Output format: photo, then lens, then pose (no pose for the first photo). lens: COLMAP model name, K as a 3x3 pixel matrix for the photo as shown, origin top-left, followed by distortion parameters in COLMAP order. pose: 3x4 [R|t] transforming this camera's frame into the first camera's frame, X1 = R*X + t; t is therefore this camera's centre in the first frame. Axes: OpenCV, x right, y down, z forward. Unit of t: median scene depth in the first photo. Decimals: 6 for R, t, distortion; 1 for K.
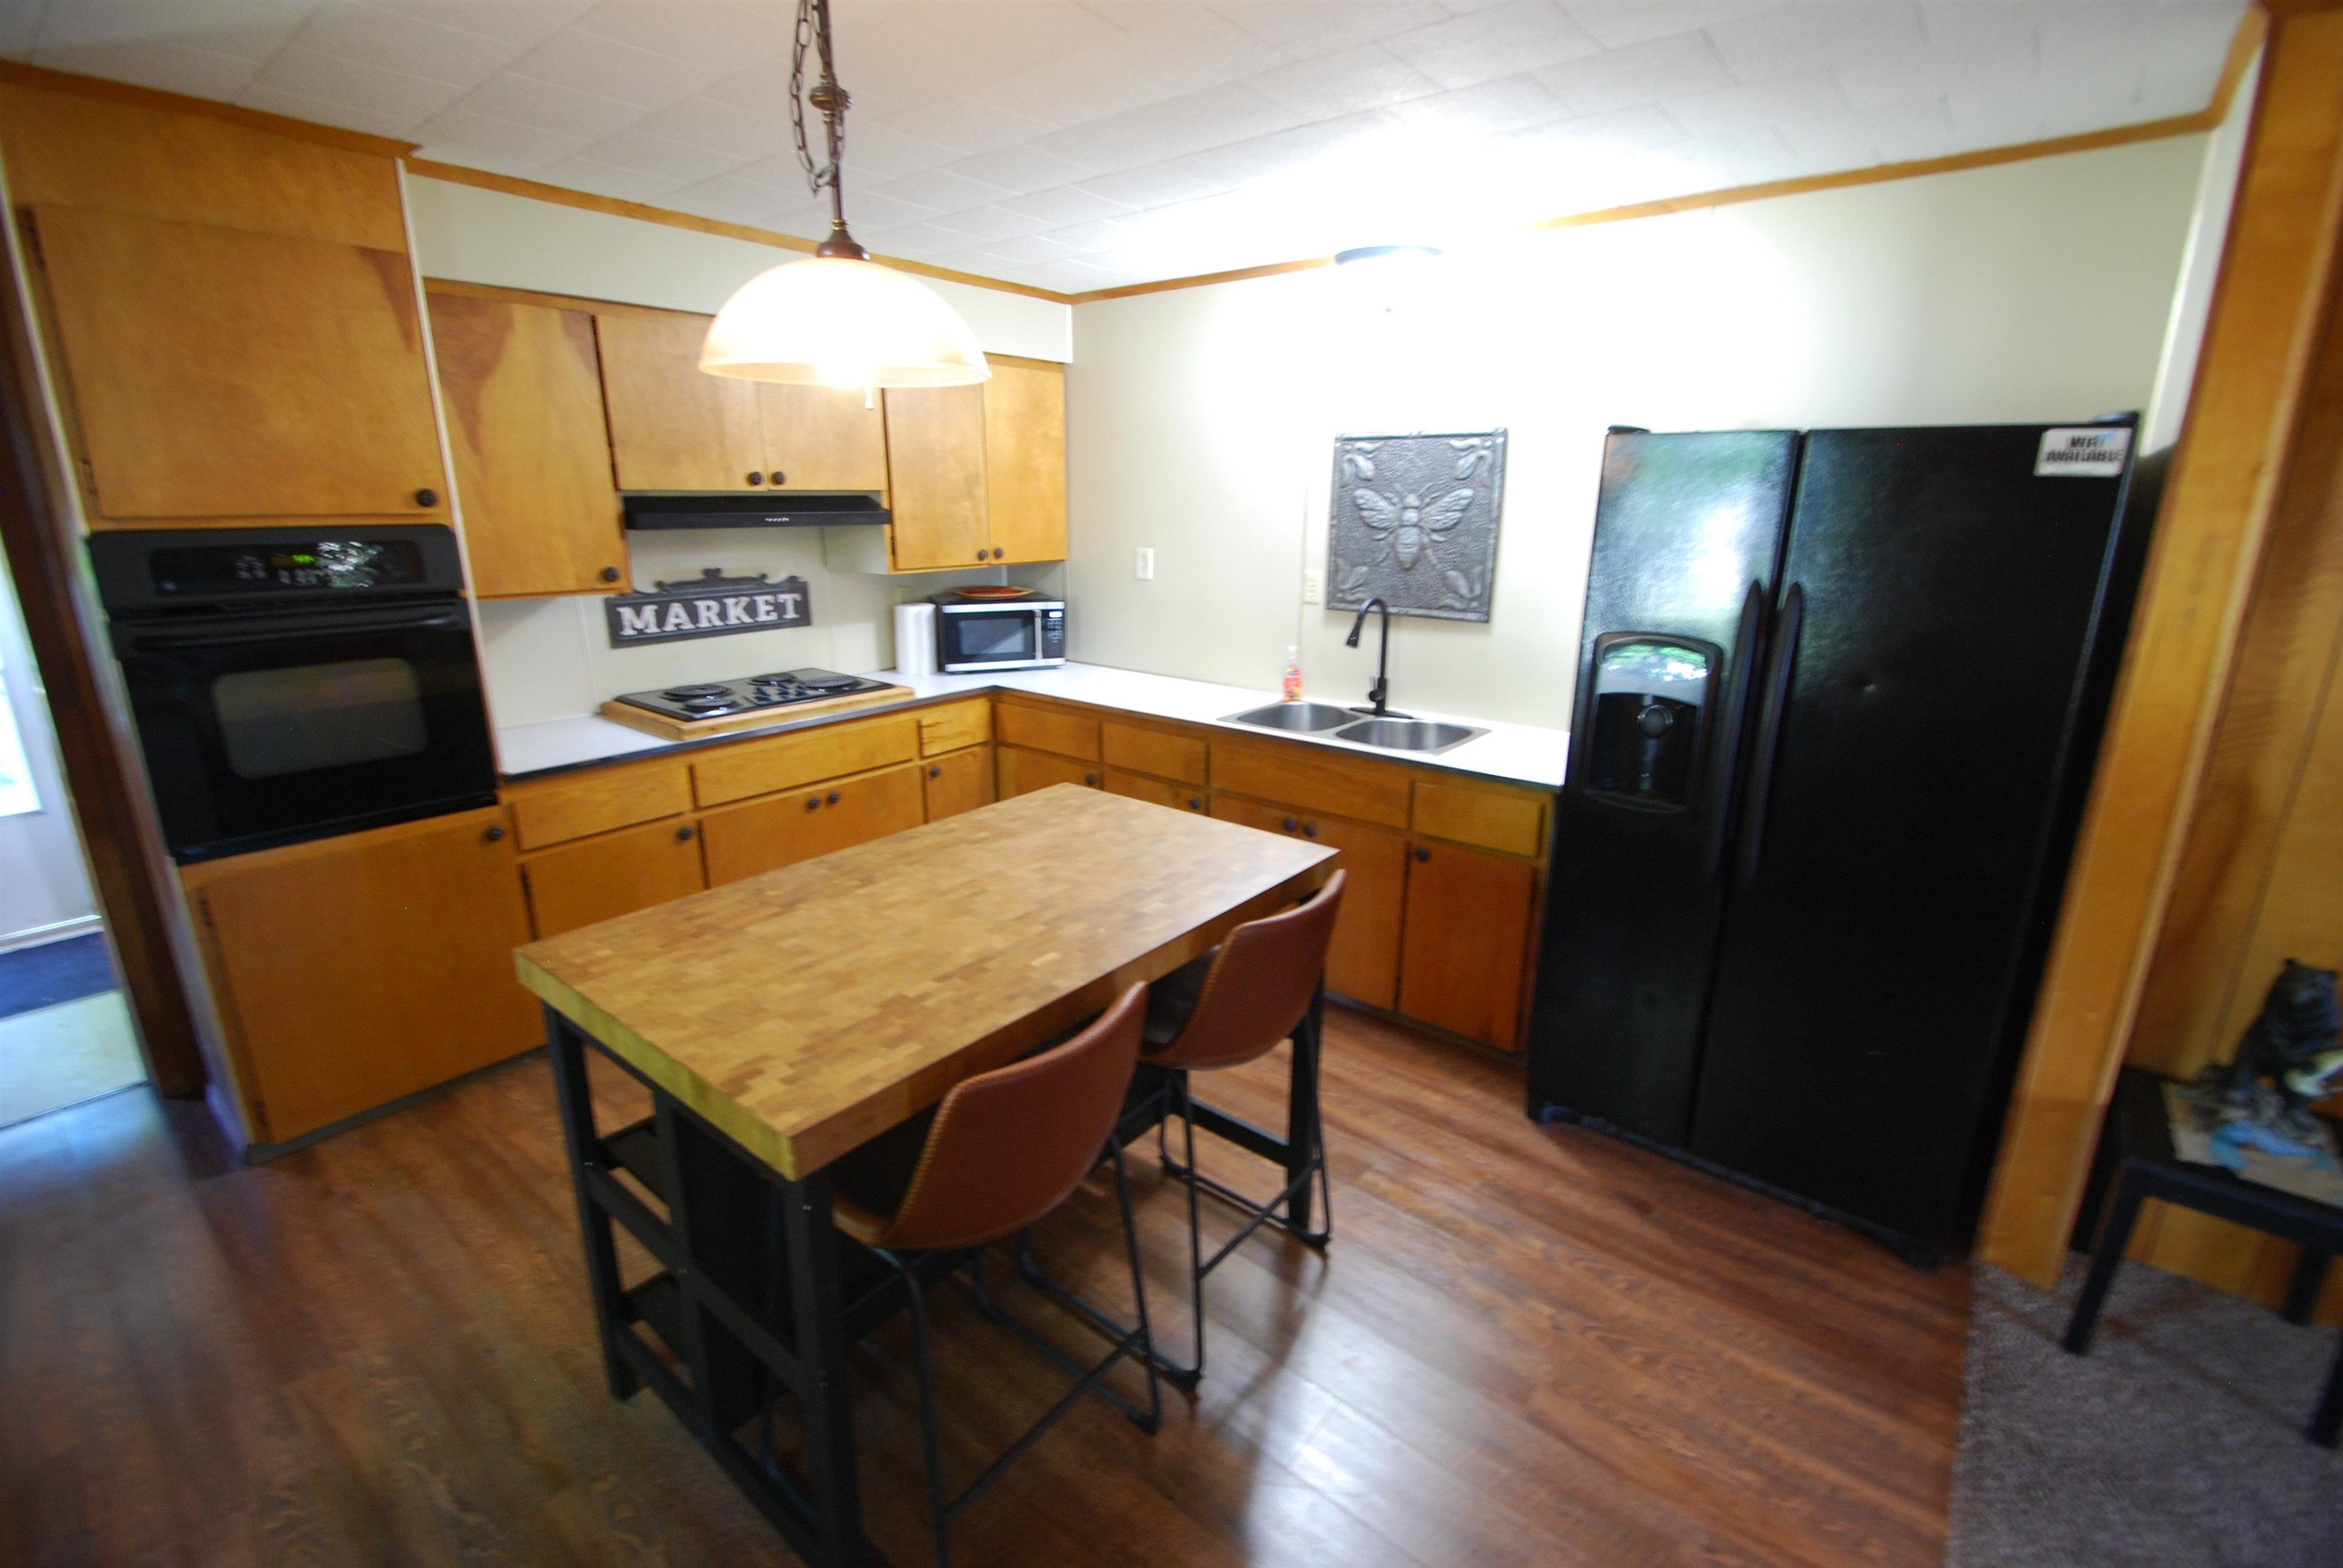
lens RADIAL K [[1026.6, 0, 1167.7], [0, 1026.6, 774.6], [0, 0, 1]] dist [0.012380, -0.015721]
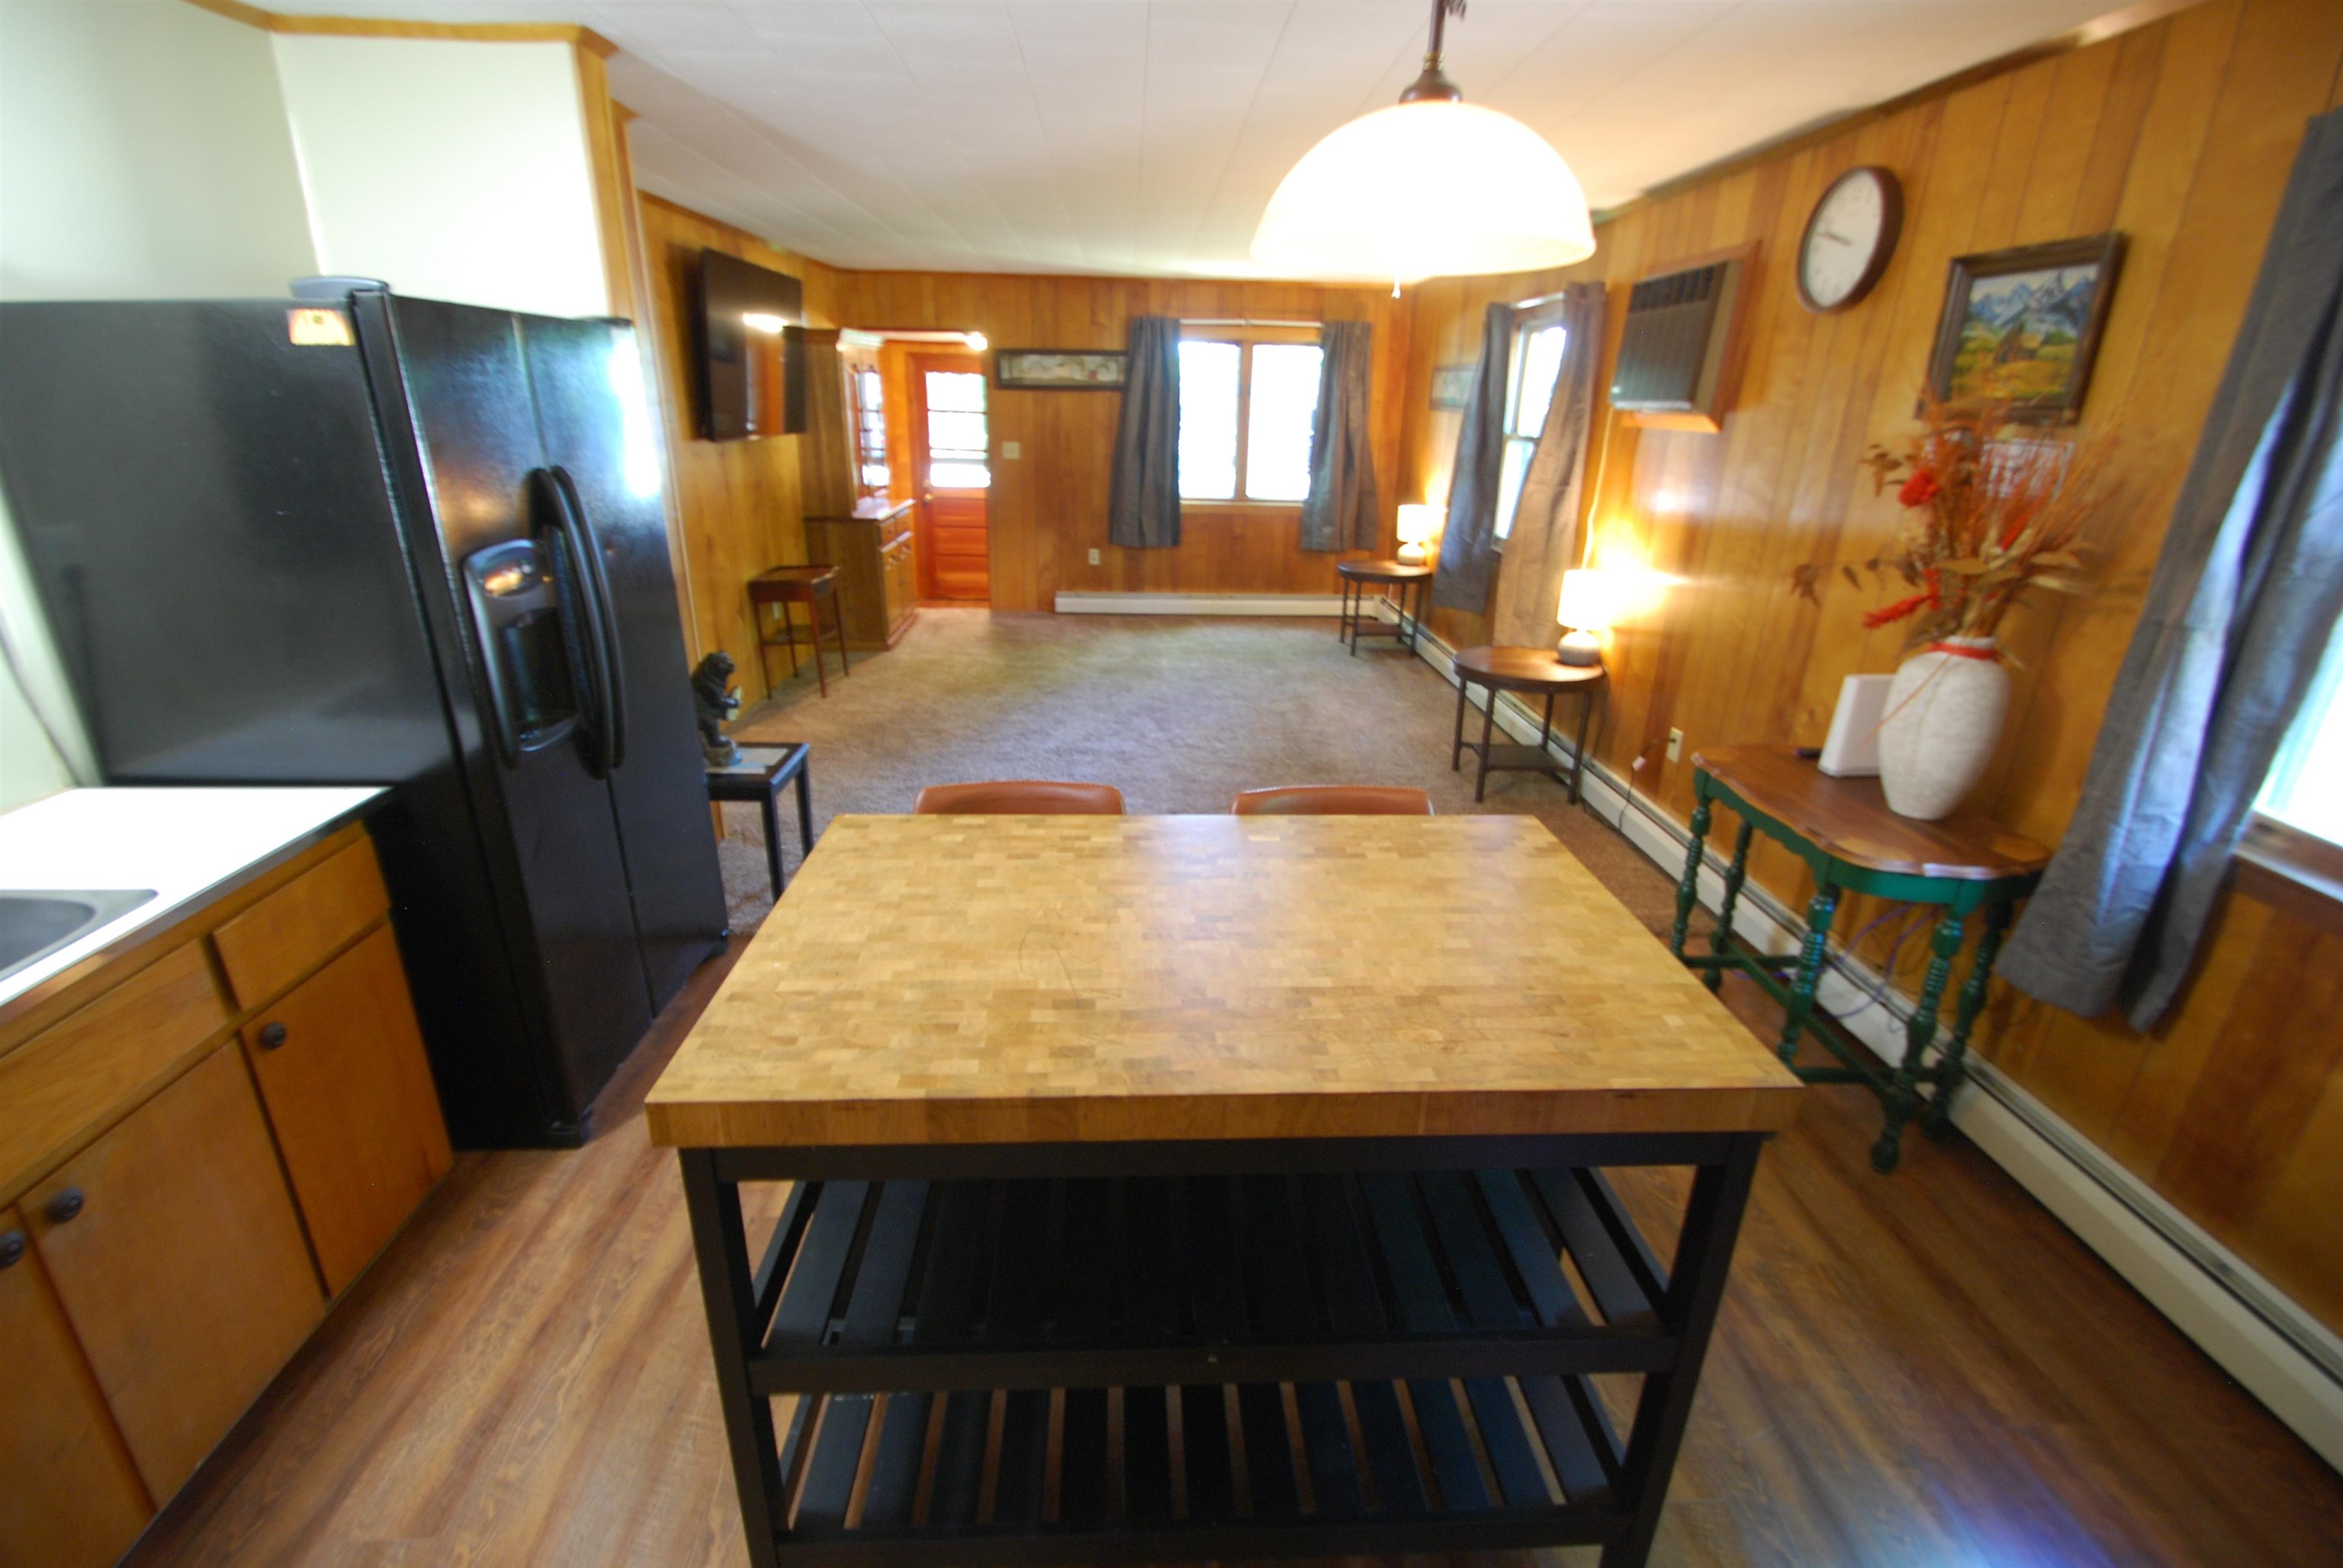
lens RADIAL K [[1026.6, 0, 1167.7], [0, 1026.6, 774.6], [0, 0, 1]] dist [0.012380, -0.015721]
pose [[-0.662400, -0.276681, 0.696185, -0.590533], [0.176006, 0.845812, 0.503611, -0.330999], [-0.728181, 0.456125, -0.511568, 1.197960]]
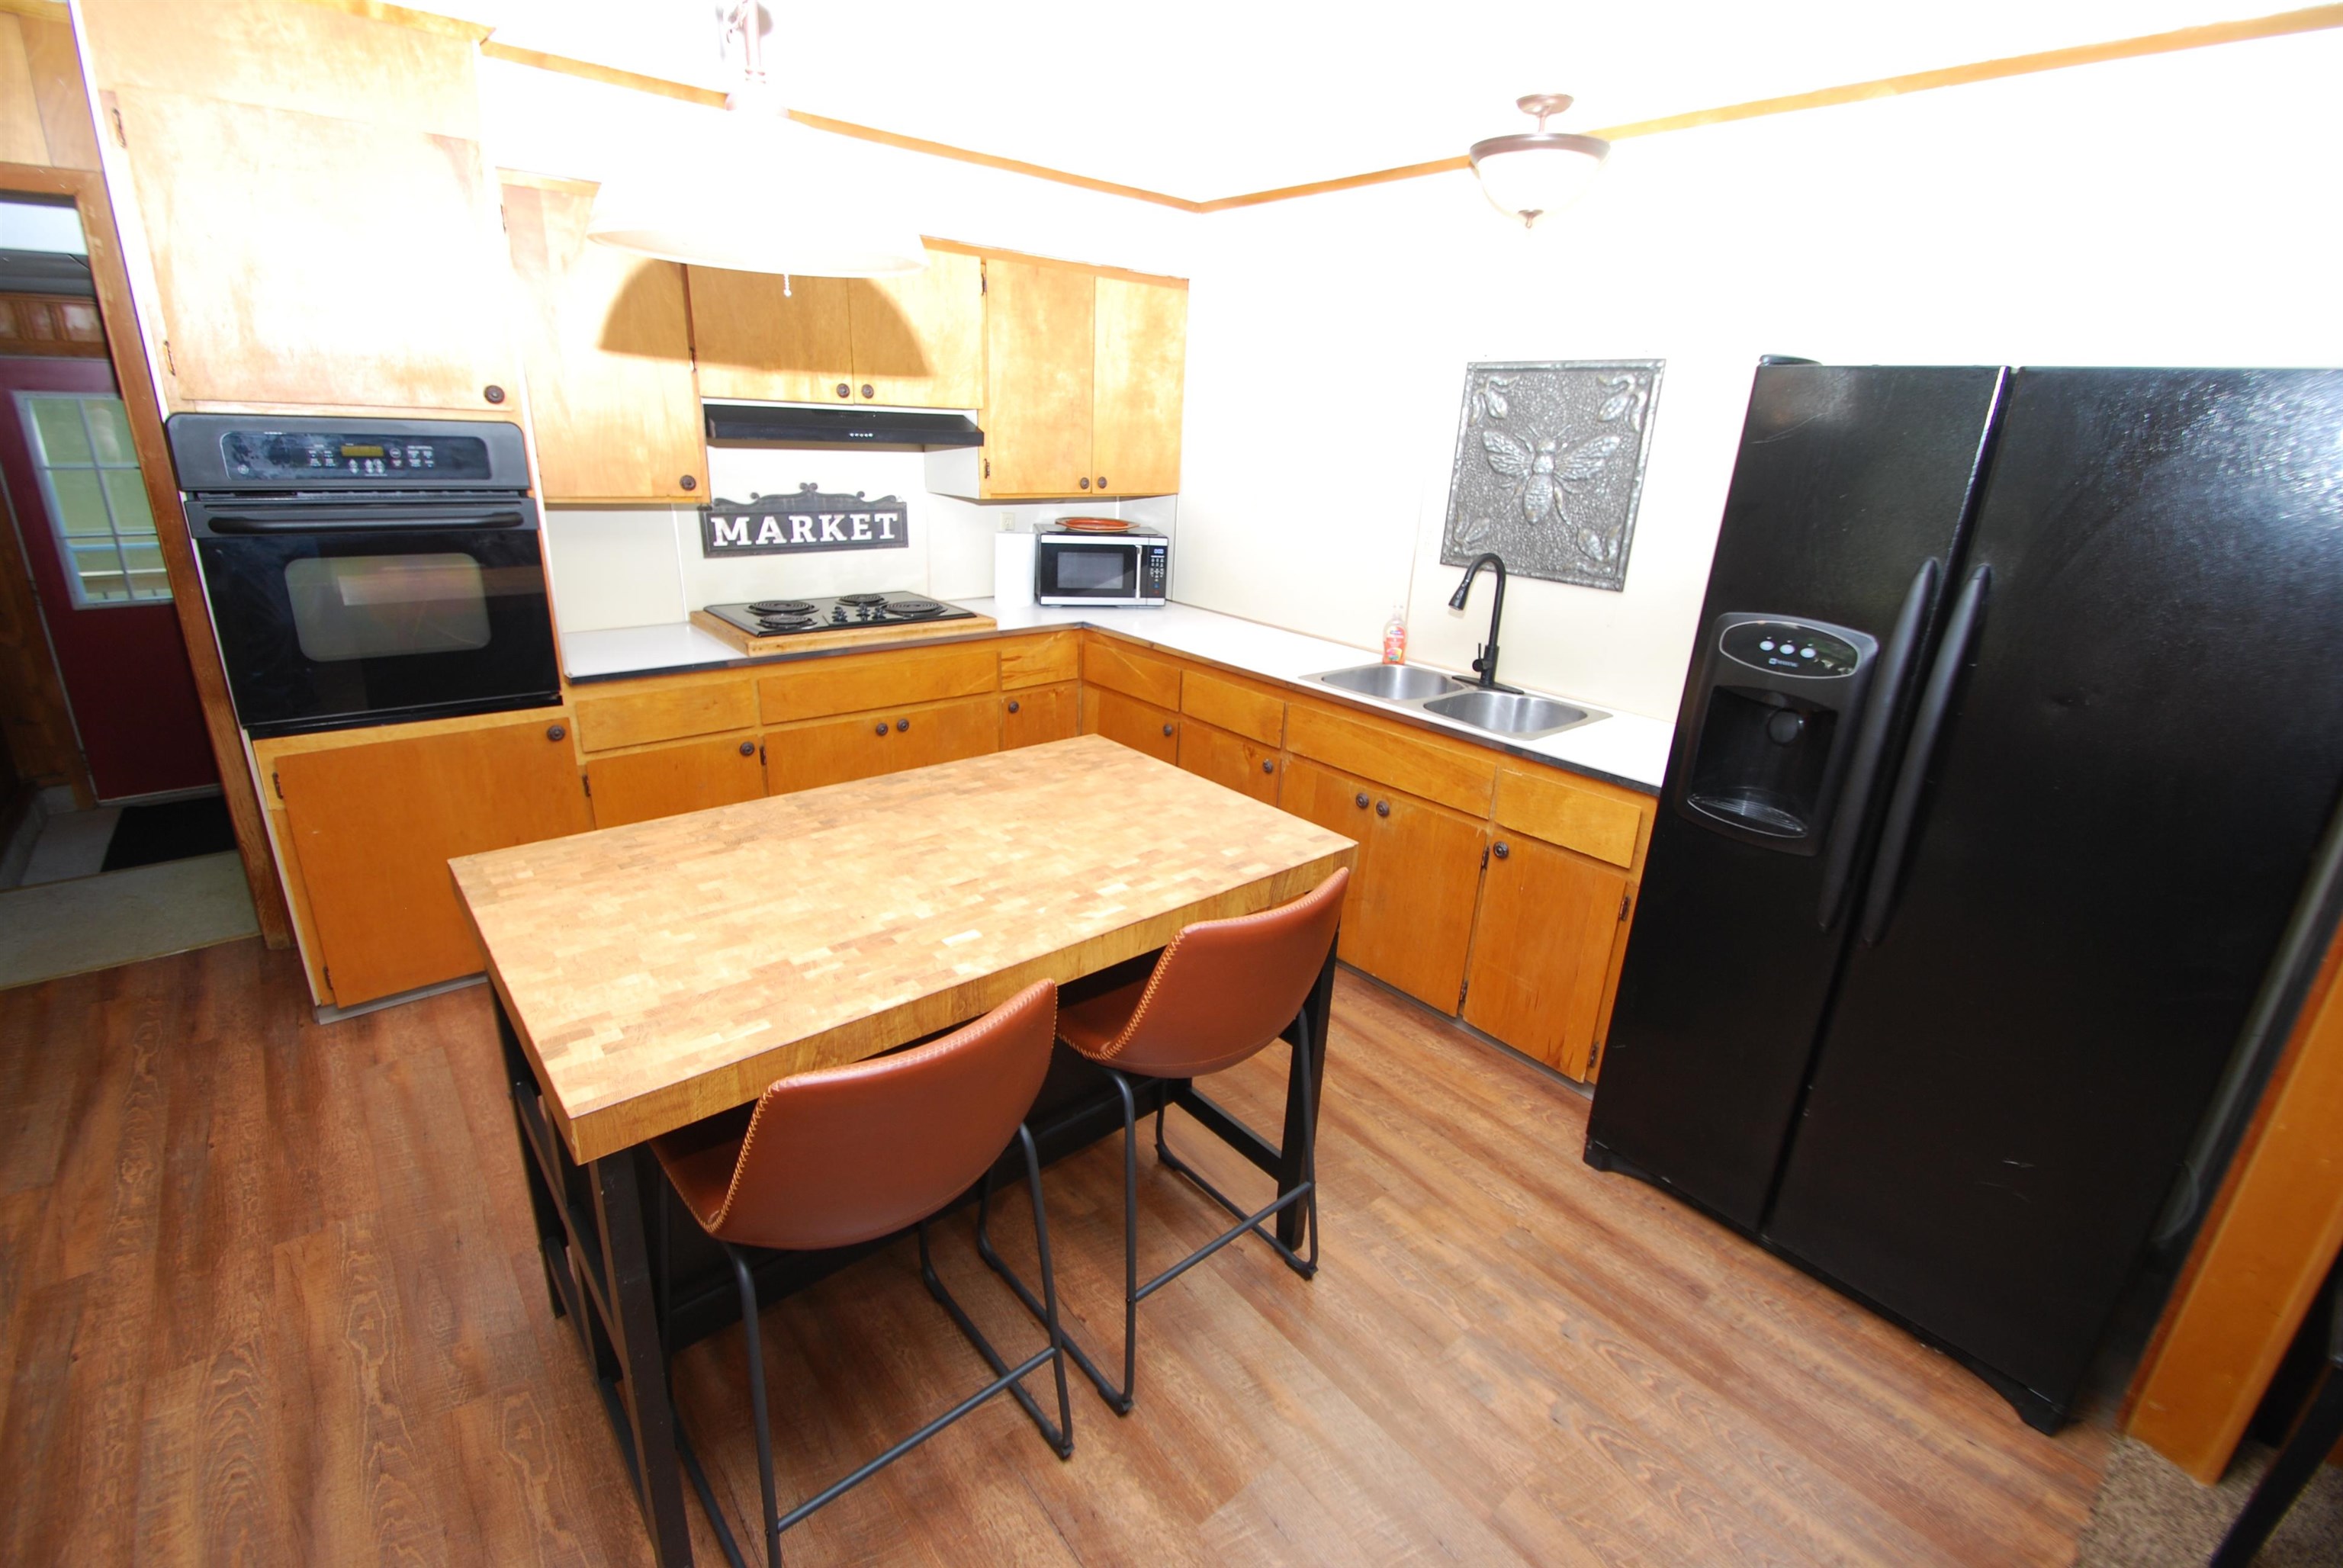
lens RADIAL K [[1026.6, 0, 1167.7], [0, 1026.6, 774.6], [0, 0, 1]] dist [0.012380, -0.015721]
pose [[0.982742, 0.095511, -0.158418, 0.137557], [-0.086492, 0.994265, 0.062895, -0.023848], [0.163517, -0.048108, 0.985367, 0.119408]]
